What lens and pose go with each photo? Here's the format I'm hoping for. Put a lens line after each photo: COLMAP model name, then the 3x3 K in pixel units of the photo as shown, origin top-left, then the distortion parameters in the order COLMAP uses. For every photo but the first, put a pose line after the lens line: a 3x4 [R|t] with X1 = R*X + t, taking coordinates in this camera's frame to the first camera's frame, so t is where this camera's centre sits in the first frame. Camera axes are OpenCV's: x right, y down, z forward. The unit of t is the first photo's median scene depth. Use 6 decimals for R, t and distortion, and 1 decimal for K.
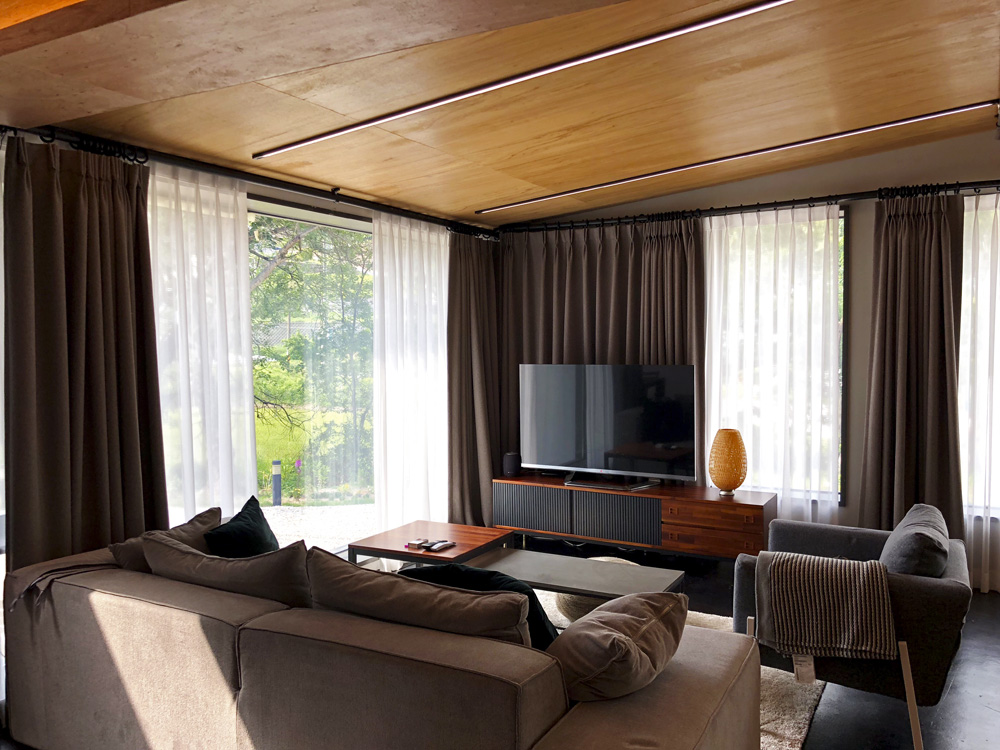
lens RADIAL K [[811.7, 0, 500.0], [0, 811.7, 375.0], [0, 0, 1]] dist [0.027157, -0.005848]
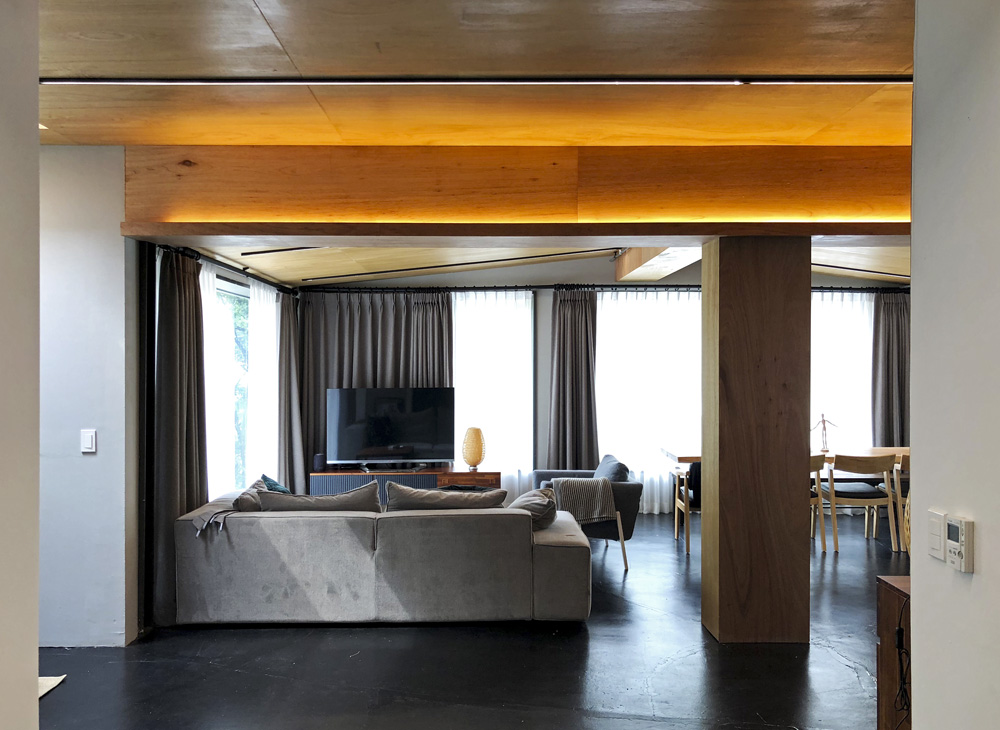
lens RADIAL K [[808.8, 0, 500.0], [0, 808.8, 365.0], [0, 0, 1]] dist [0.000658, -0.001014]
pose [[0.869402, -0.000041, 0.494105, -0.450406], [0.020972, 0.999102, -0.036818, 0.003238], [-0.493660, 0.042372, 0.868622, -0.393711]]
